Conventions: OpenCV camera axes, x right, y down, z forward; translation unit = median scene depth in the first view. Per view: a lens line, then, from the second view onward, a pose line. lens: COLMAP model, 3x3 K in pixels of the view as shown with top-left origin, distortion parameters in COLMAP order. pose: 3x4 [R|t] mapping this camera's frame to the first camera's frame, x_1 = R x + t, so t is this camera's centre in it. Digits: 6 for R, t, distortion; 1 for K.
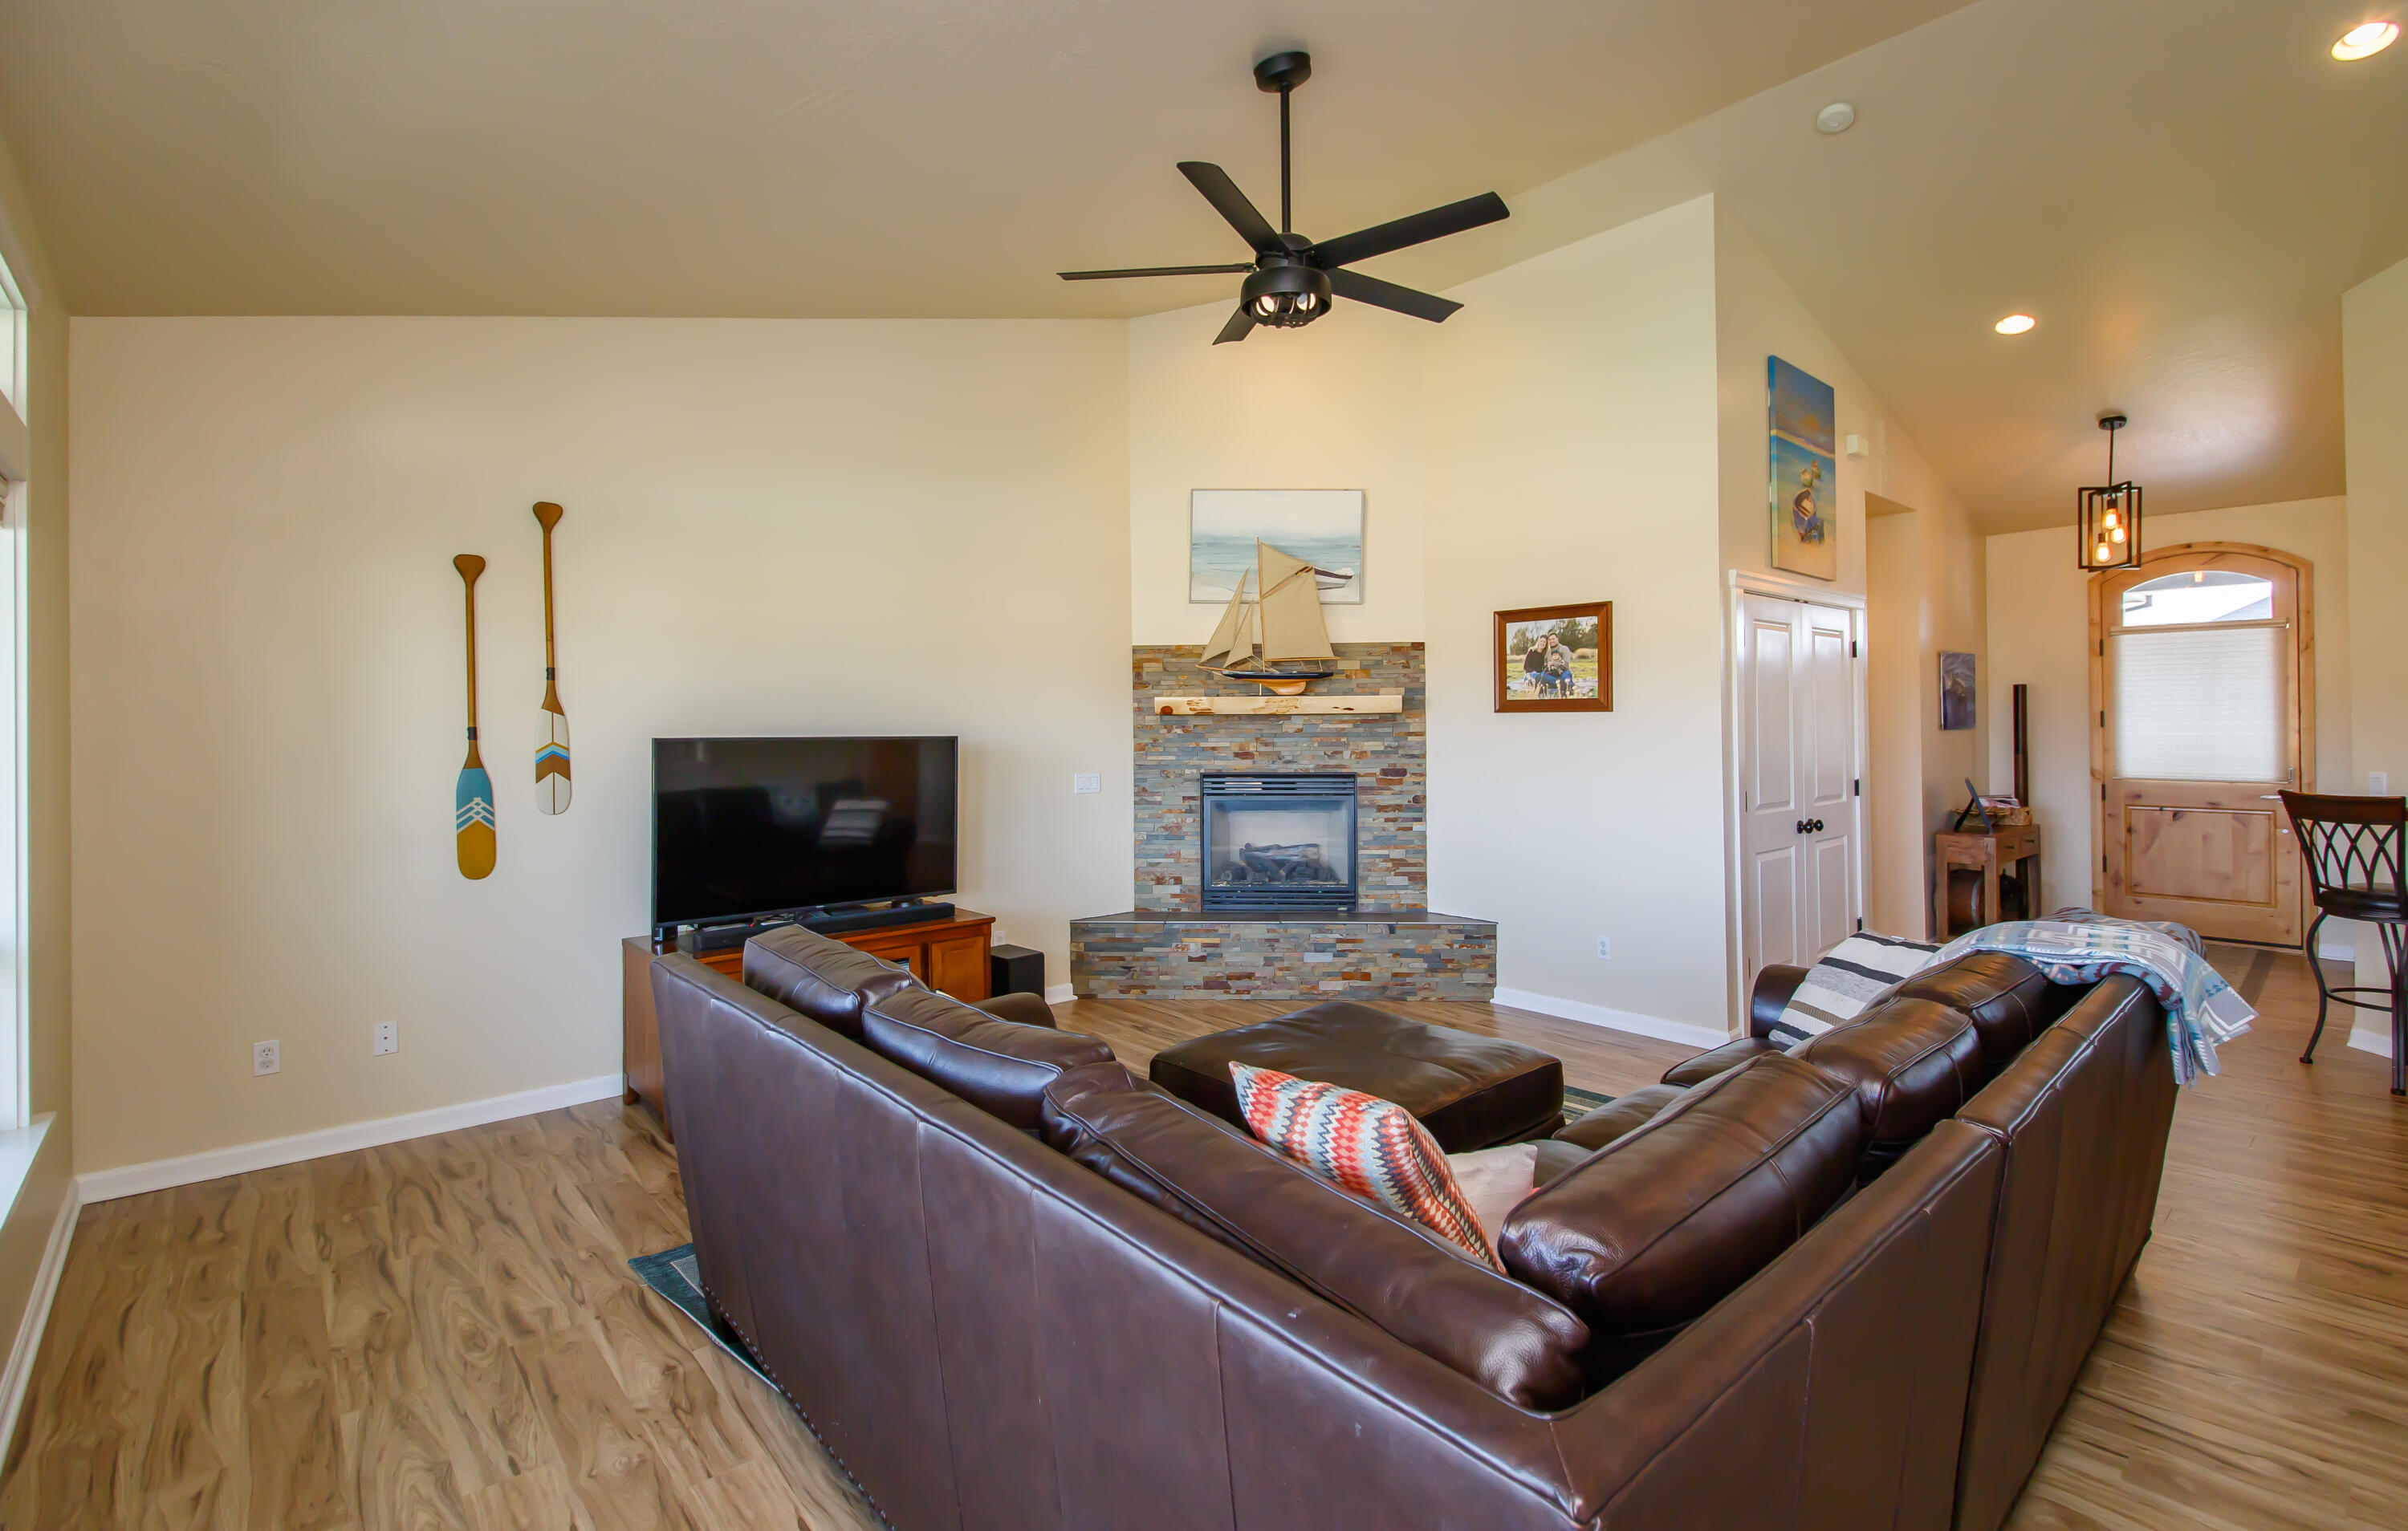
lens RADIAL K [[1087.8, 0, 1188.5], [0, 1087.8, 714.8], [0, 0, 1]] dist [0.001652, 0.000073]
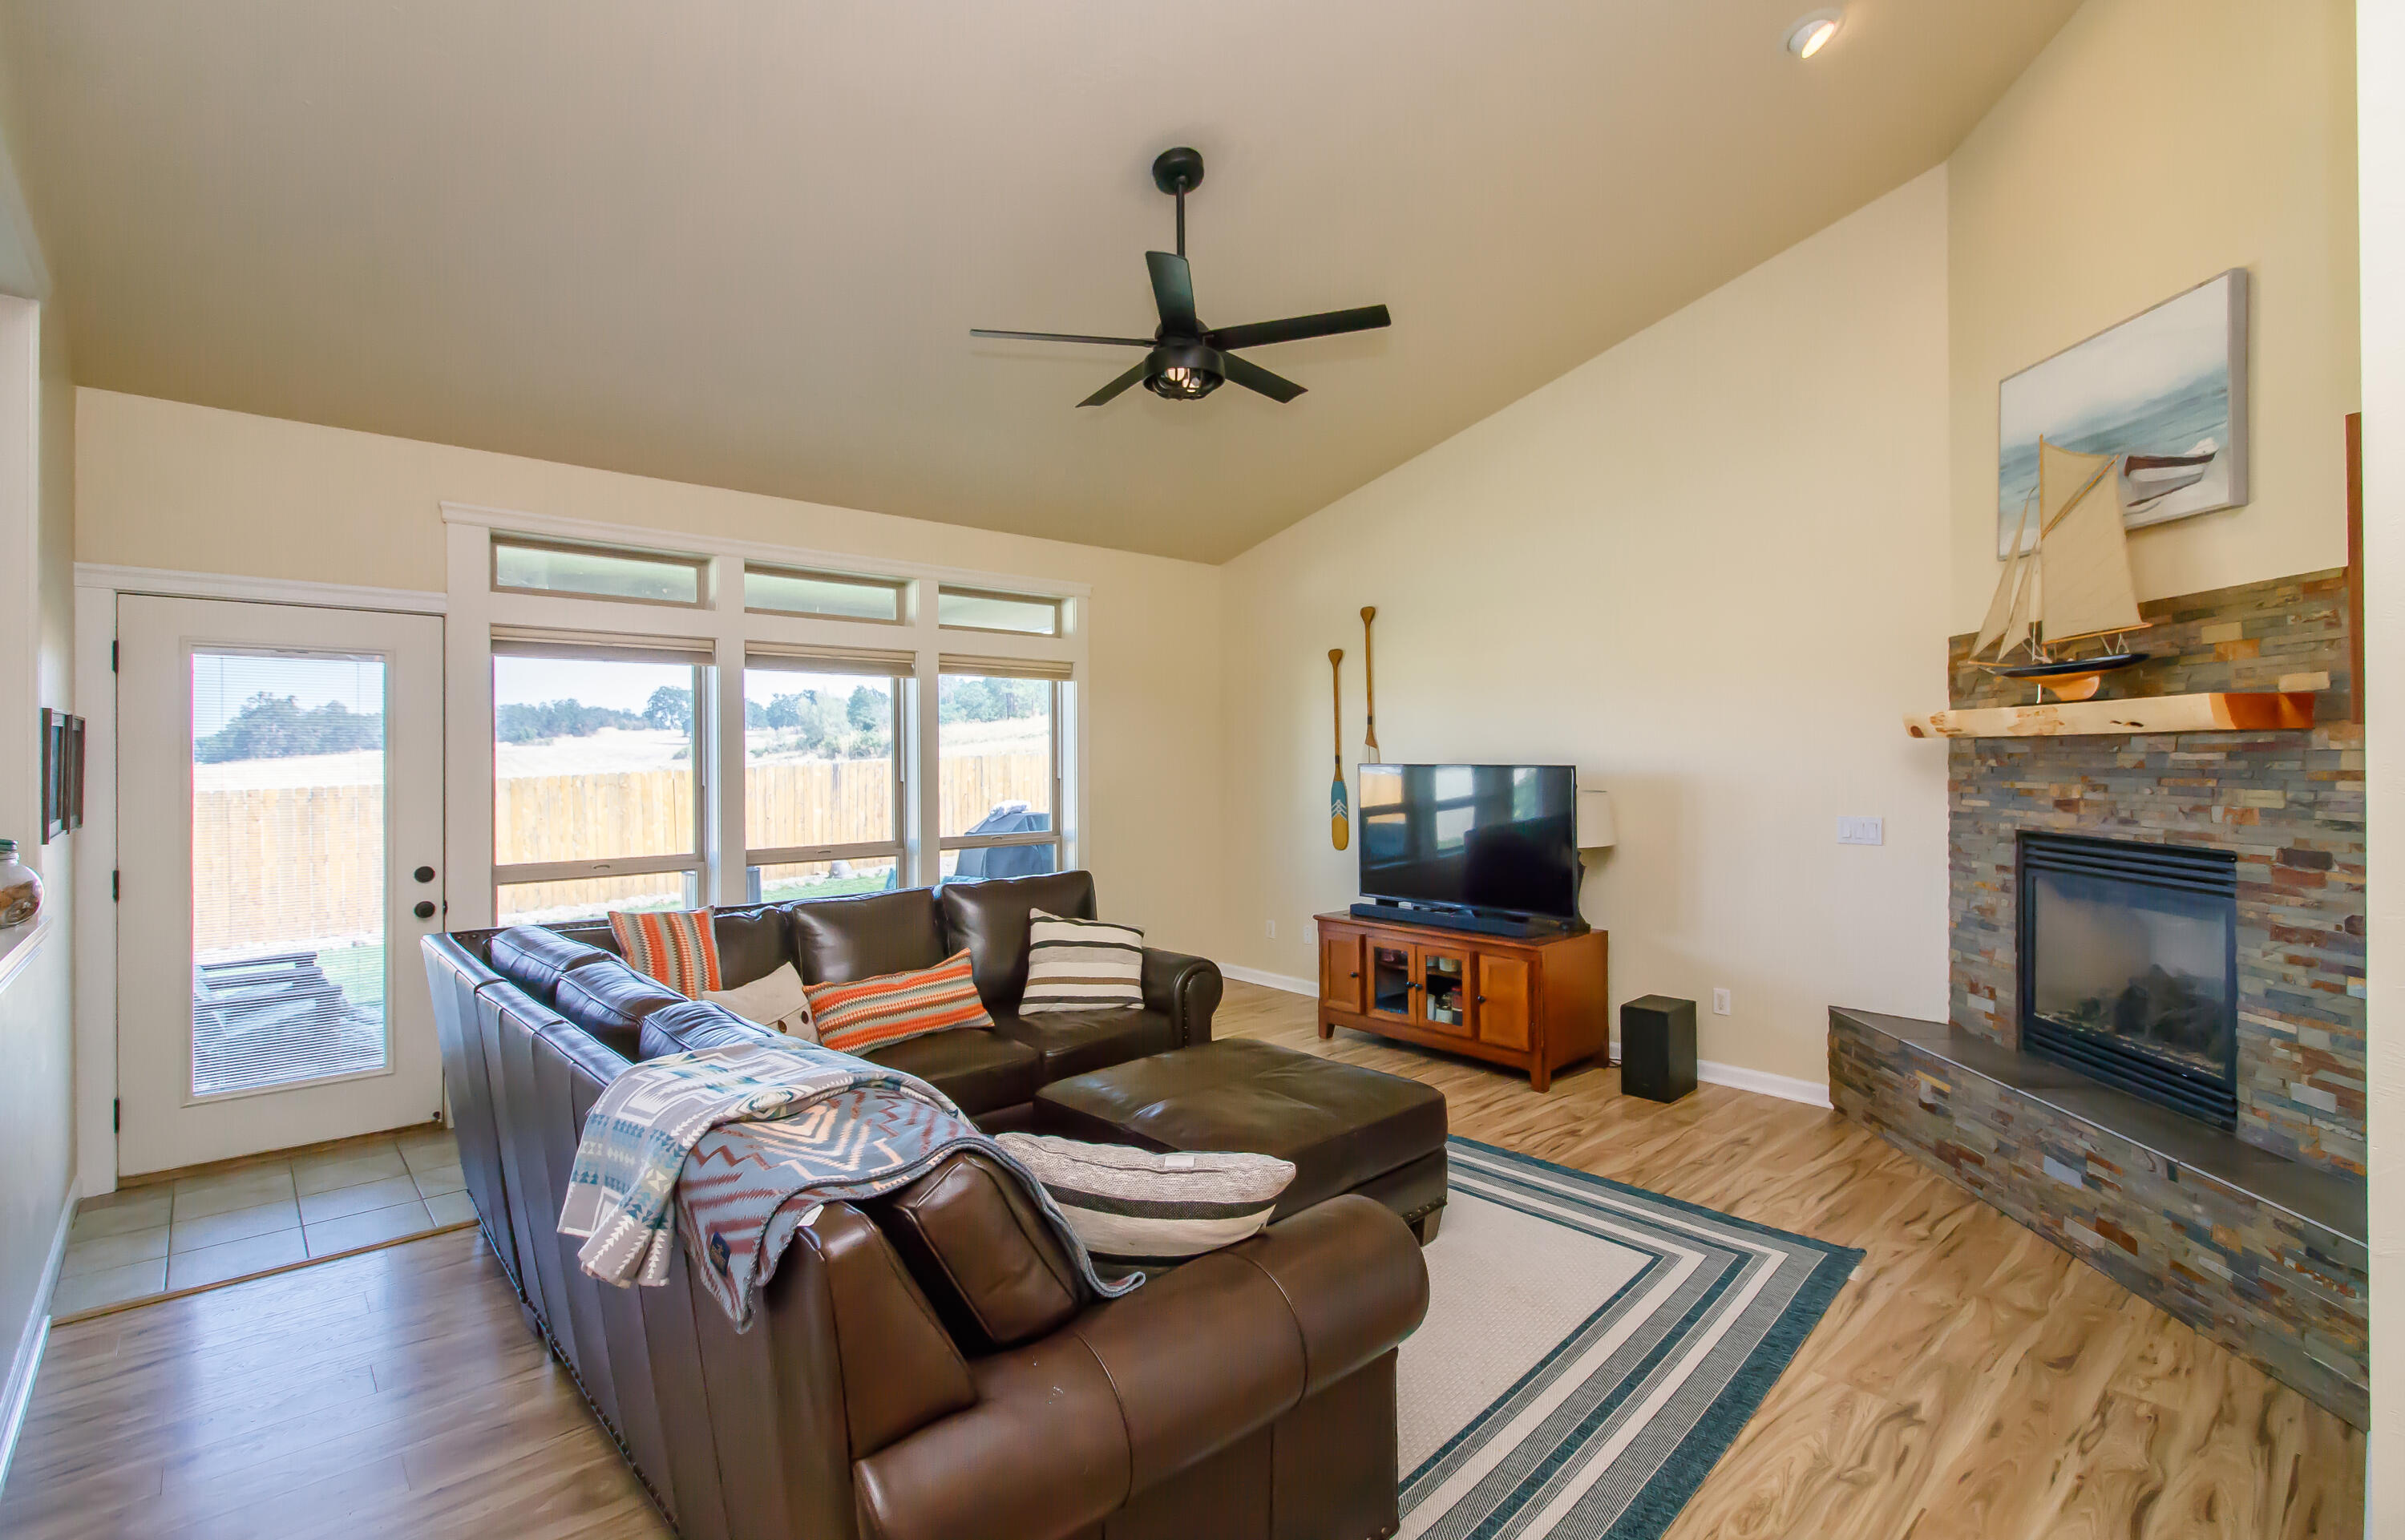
lens RADIAL K [[1083.1, 0, 1206.1], [0, 1083.1, 755.3], [0, 0, 1]] dist [-0.001127, -0.000585]
pose [[0.013906, 0.005043, -0.999891, 0.637020], [0.021258, 0.999760, 0.005338, -0.002696], [0.999677, -0.021330, 0.013795, 0.533840]]
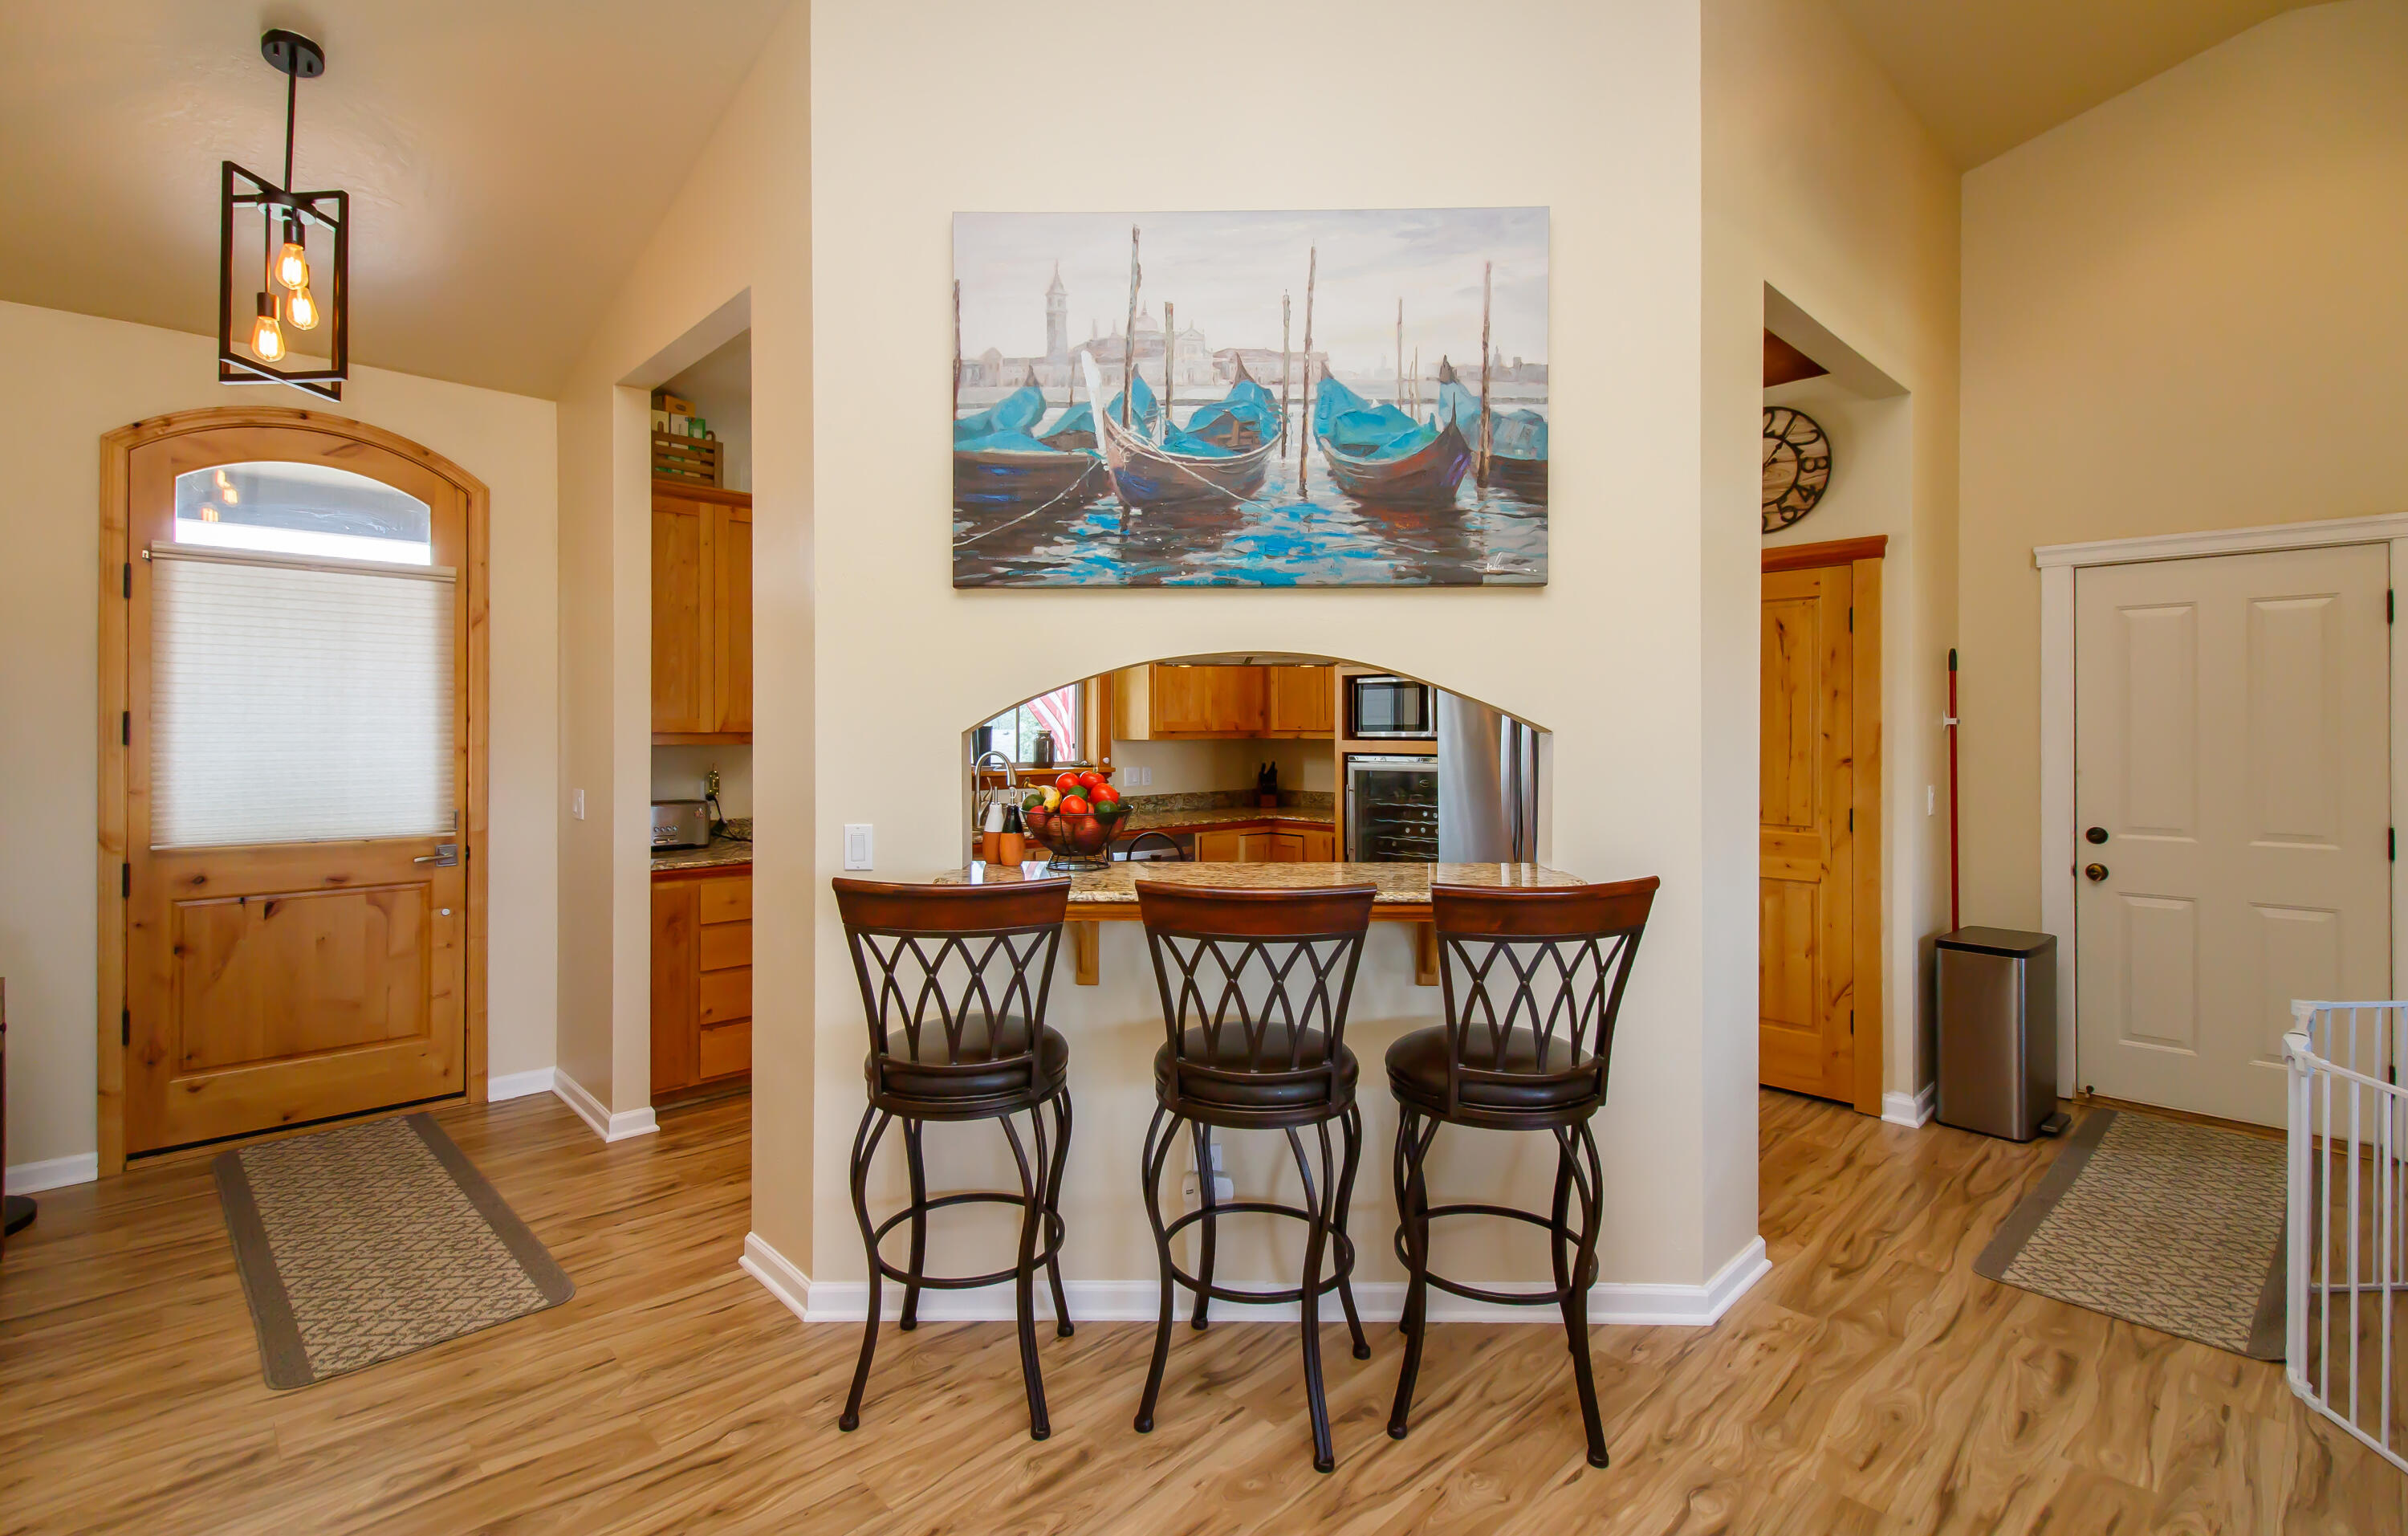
lens RADIAL K [[1088.2, 0, 1188.5], [0, 1088.2, 717.2], [0, 0, 1]] dist [0.001652, 0.000073]
pose [[-0.043883, 0.018453, 0.998866, 0.399209], [-0.010946, 0.999760, -0.018951, 0.003749], [-0.998977, -0.011765, -0.043671, 0.658031]]
